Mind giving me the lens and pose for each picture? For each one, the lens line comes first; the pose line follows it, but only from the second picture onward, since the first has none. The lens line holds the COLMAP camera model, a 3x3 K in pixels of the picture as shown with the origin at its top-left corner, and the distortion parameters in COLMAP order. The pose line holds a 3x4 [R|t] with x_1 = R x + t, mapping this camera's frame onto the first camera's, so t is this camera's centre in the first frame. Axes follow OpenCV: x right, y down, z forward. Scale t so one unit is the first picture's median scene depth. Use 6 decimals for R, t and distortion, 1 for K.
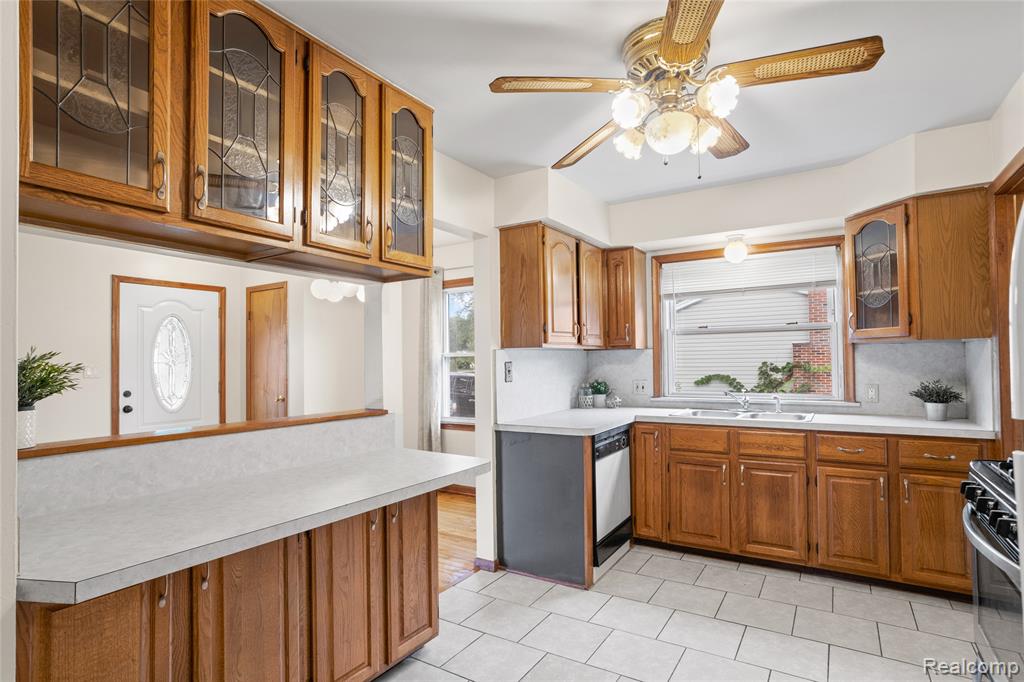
lens RADIAL K [[548.9, 0, 510.4], [0, 548.9, 346.6], [0, 0, 1]] dist [-0.005508, -0.000691]
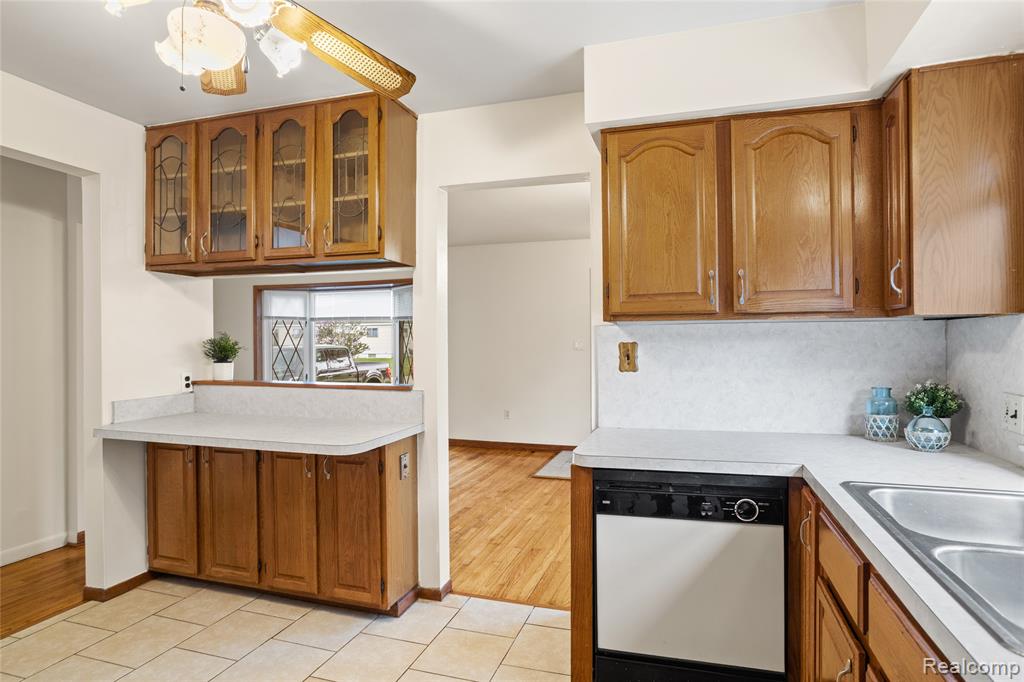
lens RADIAL K [[548.9, 0, 514.4], [0, 548.9, 339.8], [0, 0, 1]] dist [-0.005508, -0.000691]
pose [[0.242180, 0.011936, -0.970158, 1.179964], [0.028288, 0.999412, 0.019358, 0.013440], [0.969819, -0.032132, 0.241700, 1.293696]]
